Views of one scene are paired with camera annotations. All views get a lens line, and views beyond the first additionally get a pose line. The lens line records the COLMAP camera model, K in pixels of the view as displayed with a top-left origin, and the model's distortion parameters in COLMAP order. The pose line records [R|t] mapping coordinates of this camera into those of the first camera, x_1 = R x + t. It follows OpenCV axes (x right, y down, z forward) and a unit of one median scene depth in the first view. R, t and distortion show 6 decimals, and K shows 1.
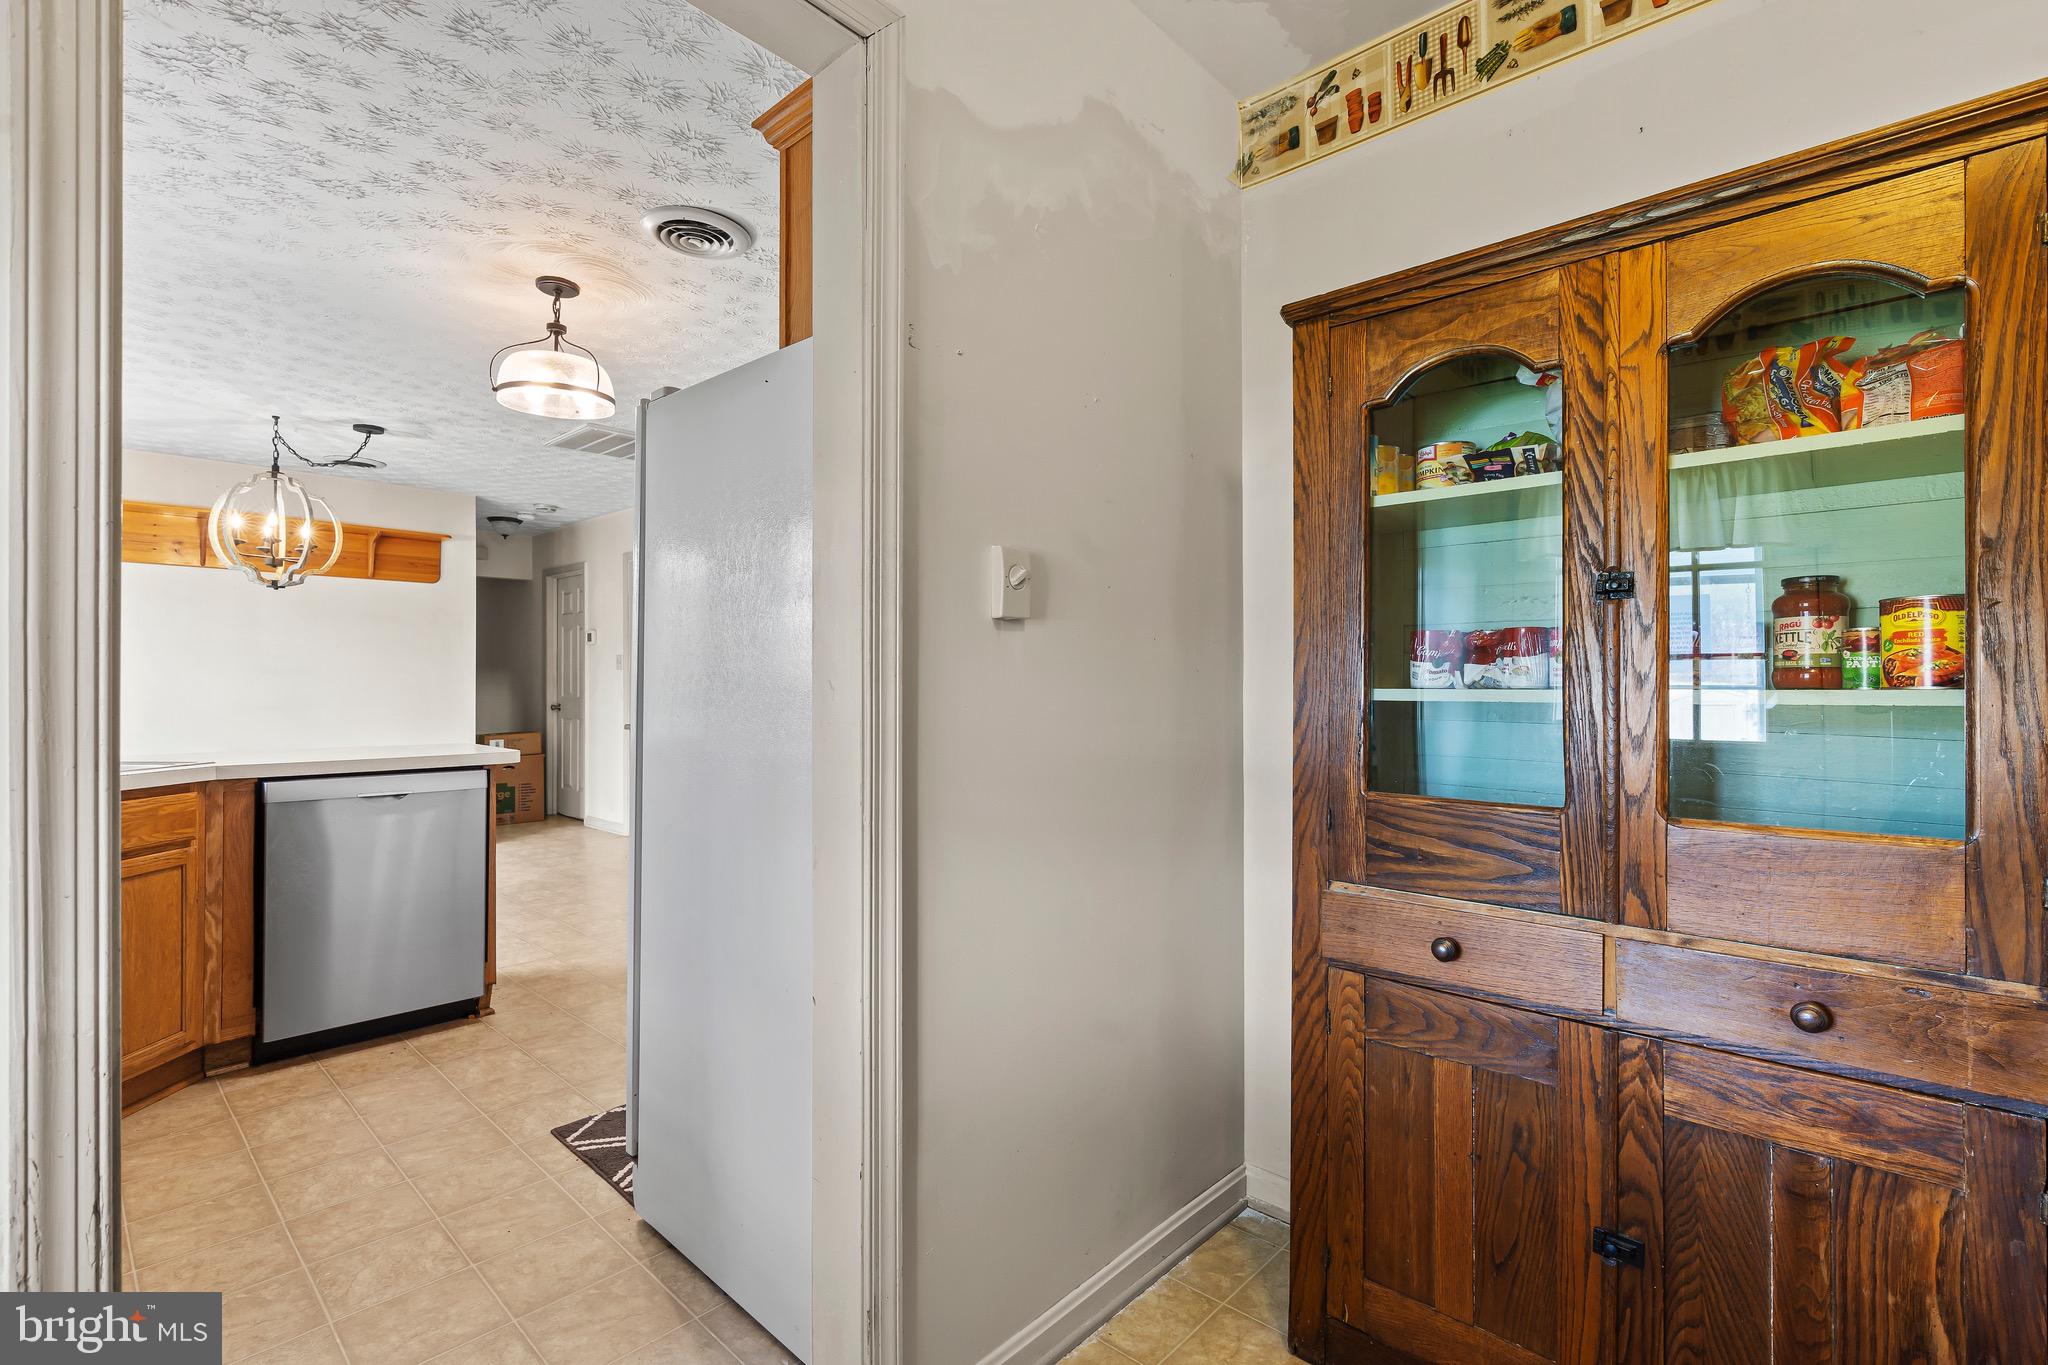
lens RADIAL K [[928.2, 0, 1024.0], [0, 928.2, 682.5], [0, 0, 1]] dist [-0.003924, 0.002152]
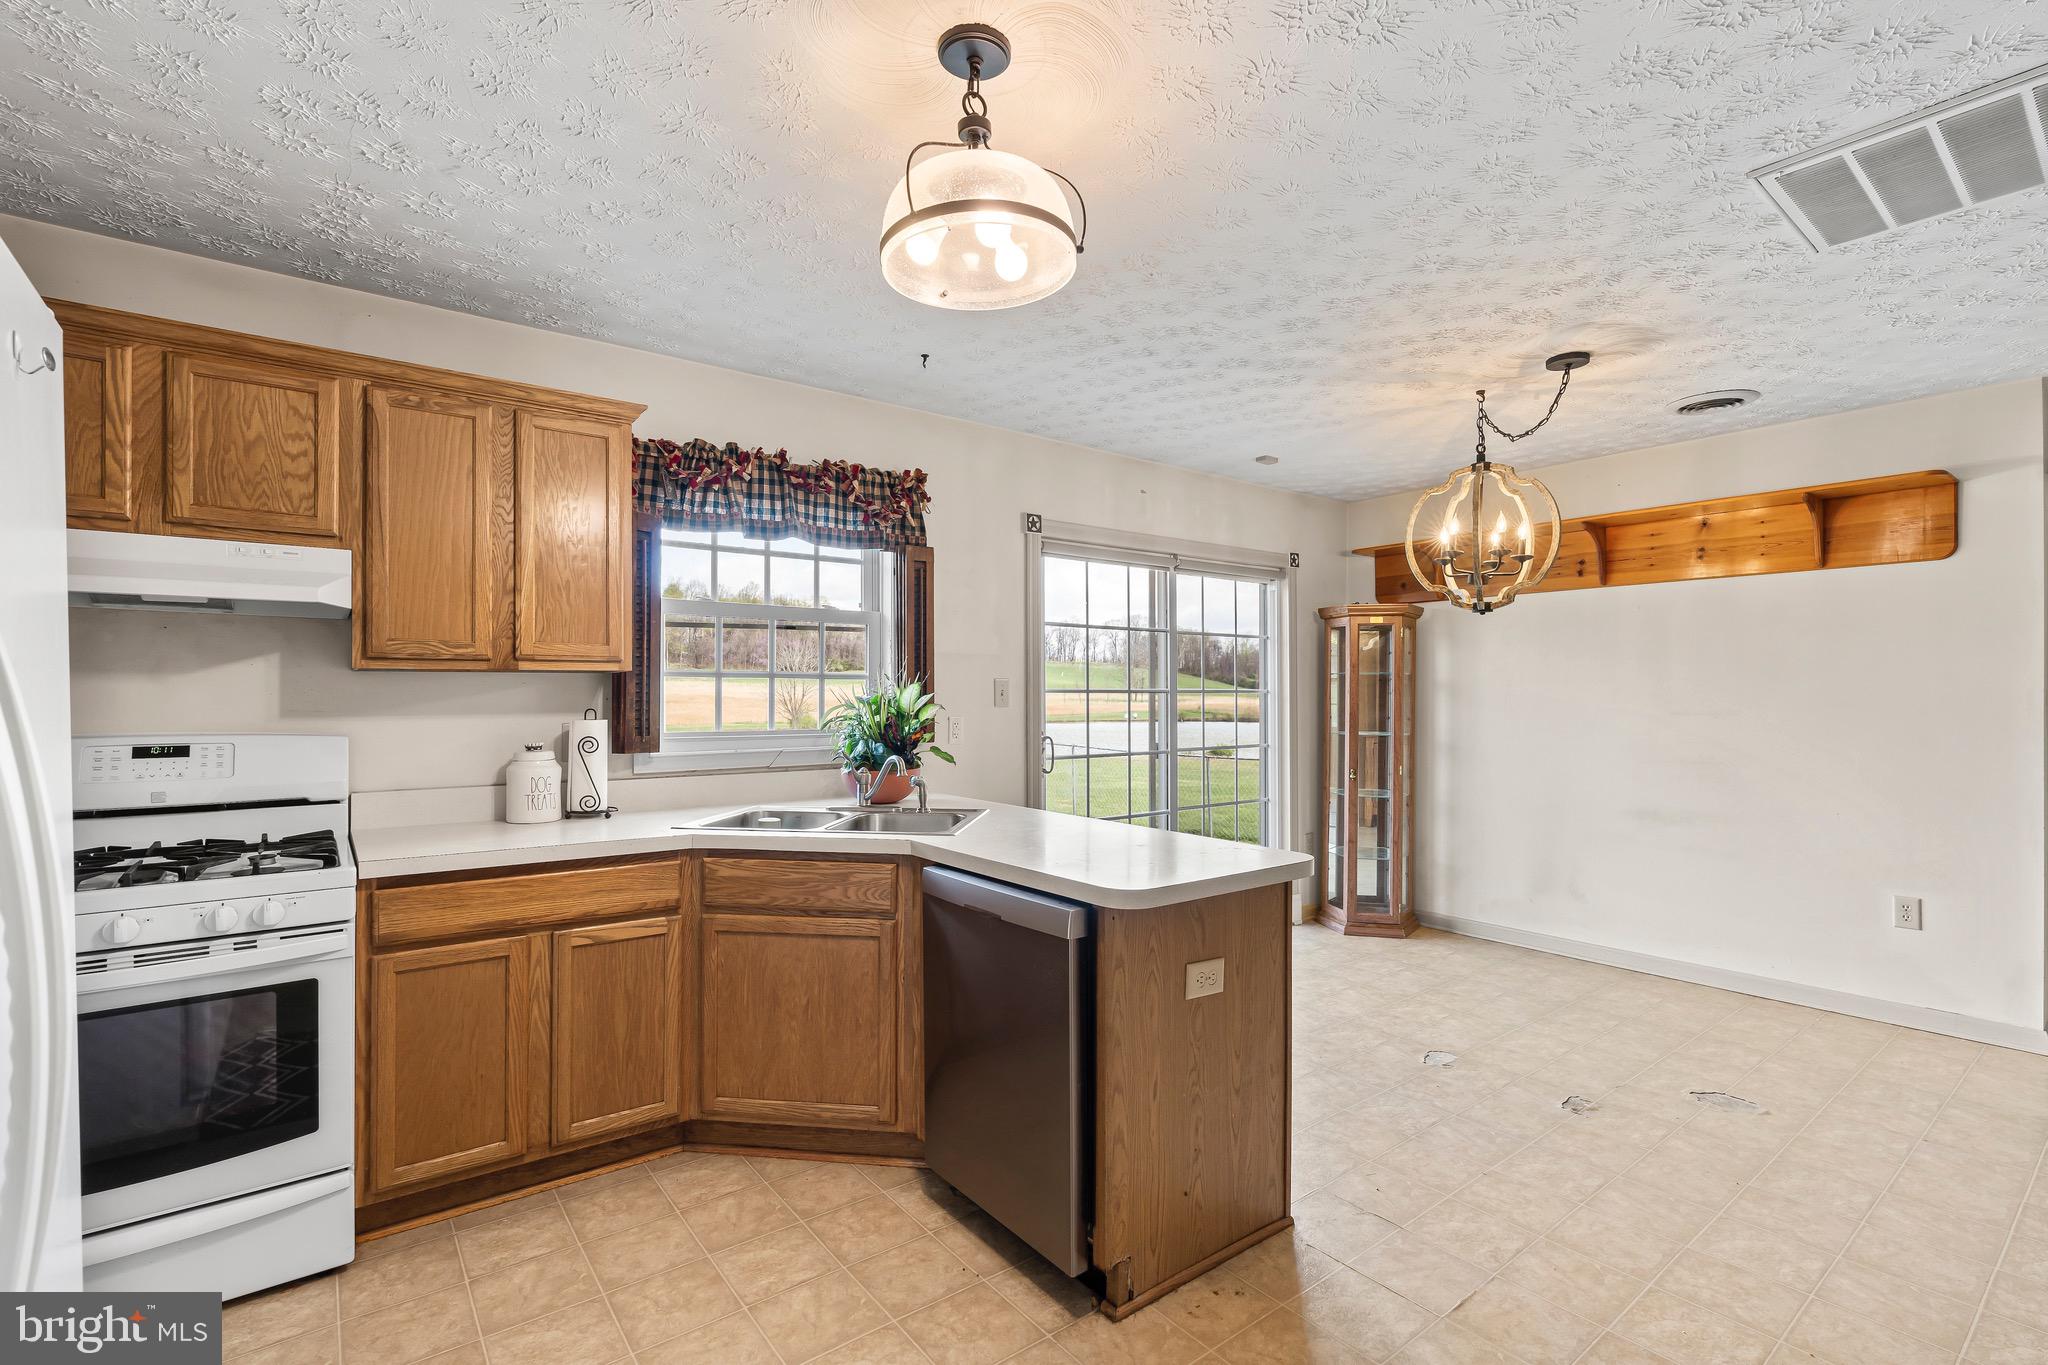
lens RADIAL K [[928.2, 0, 1024.0], [0, 928.2, 682.5], [0, 0, 1]] dist [-0.003924, 0.002152]
pose [[-0.158073, -0.014535, -0.987321, 0.016330], [0.001364, 0.999887, -0.014938, -0.035048], [0.987427, -0.003708, -0.158035, 0.808188]]
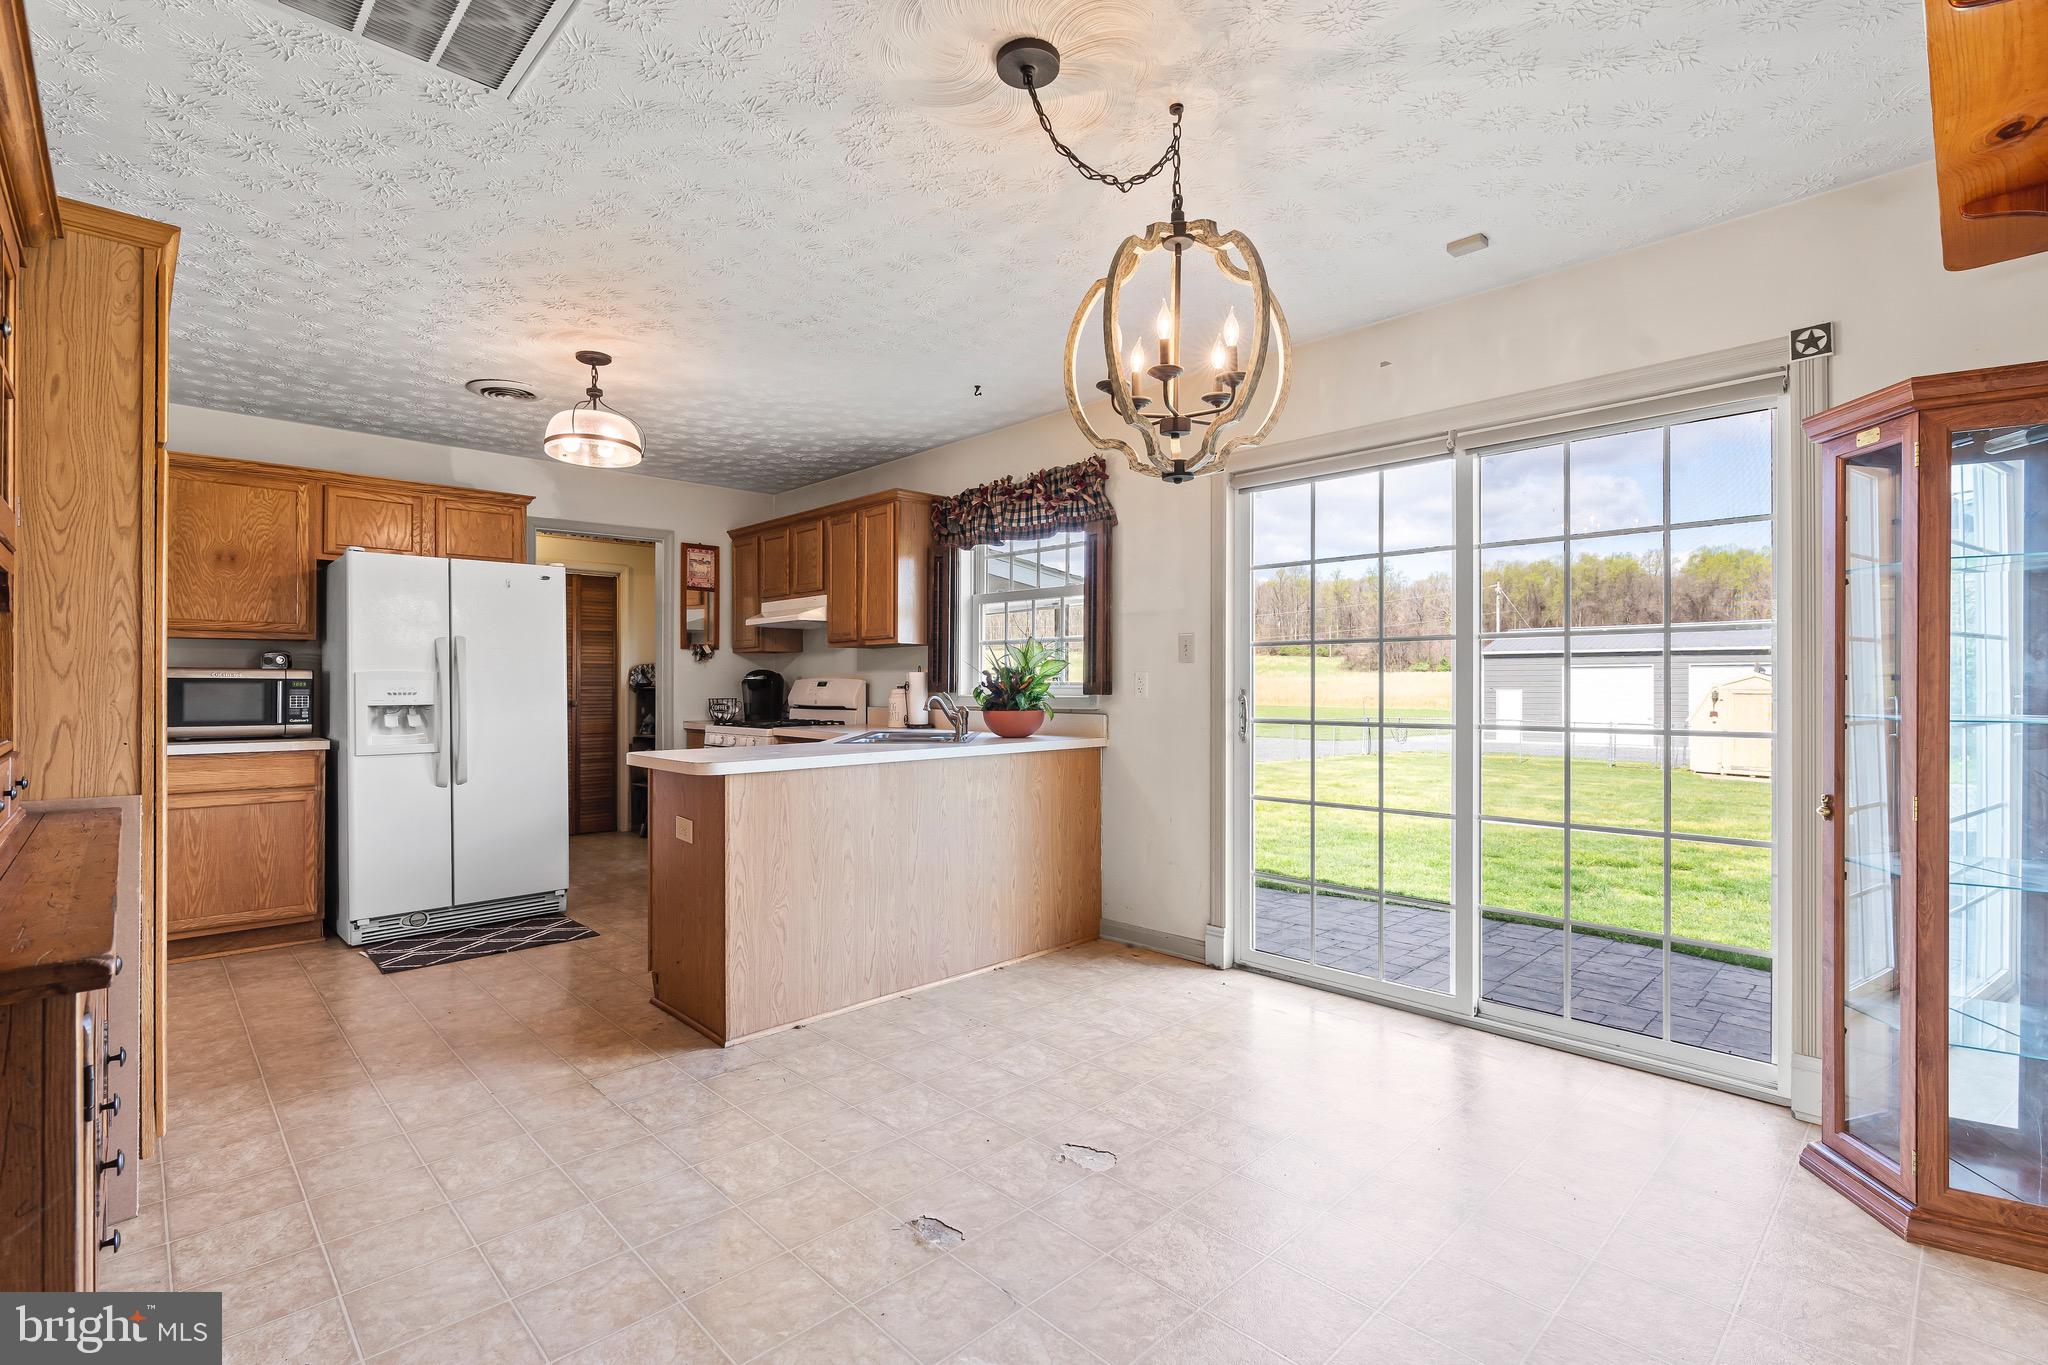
lens RADIAL K [[928.2, 0, 1024.0], [0, 928.2, 682.5], [0, 0, 1]] dist [-0.003924, 0.002152]
pose [[-0.999091, 0.006379, 0.042148, -0.819011], [0.006620, 0.999963, 0.005581, -0.010113], [-0.042110, 0.005855, -0.999096, 1.586375]]
